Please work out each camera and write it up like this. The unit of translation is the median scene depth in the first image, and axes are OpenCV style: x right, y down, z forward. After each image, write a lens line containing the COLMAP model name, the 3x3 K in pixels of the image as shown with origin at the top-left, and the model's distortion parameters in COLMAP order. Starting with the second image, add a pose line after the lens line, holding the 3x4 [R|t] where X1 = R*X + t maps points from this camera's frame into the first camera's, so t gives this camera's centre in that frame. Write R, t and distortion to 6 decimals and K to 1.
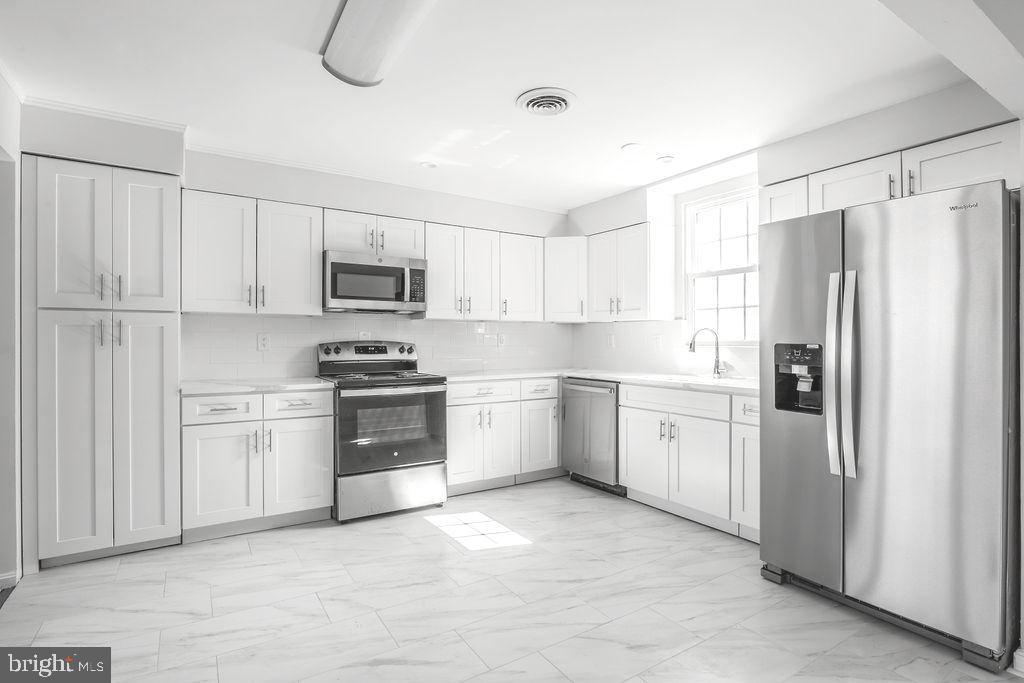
lens RADIAL K [[507.7, 0, 510.8], [0, 507.7, 343.4], [0, 0, 1]] dist [-0.016760, 0.000314]
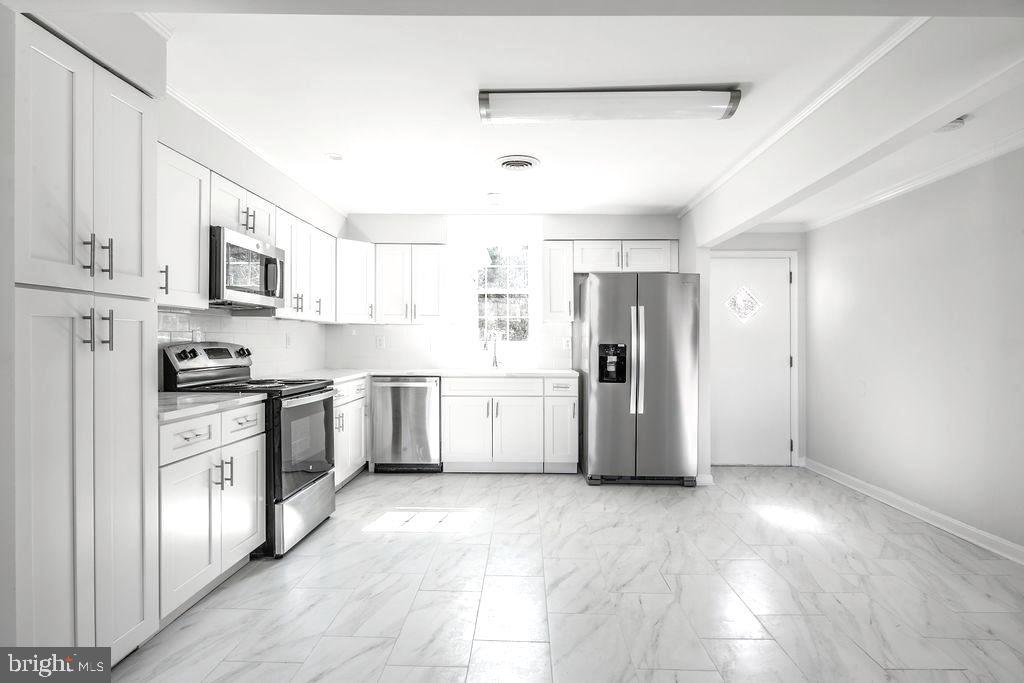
lens RADIAL K [[540.9, 0, 514.6], [0, 540.9, 344.0], [0, 0, 1]] dist [-0.019241, 0.000617]
pose [[0.552400, -0.003843, 0.833570, -0.915778], [0.003341, 0.999992, 0.002396, -0.003633], [-0.833572, 0.001462, 0.552409, 0.184219]]
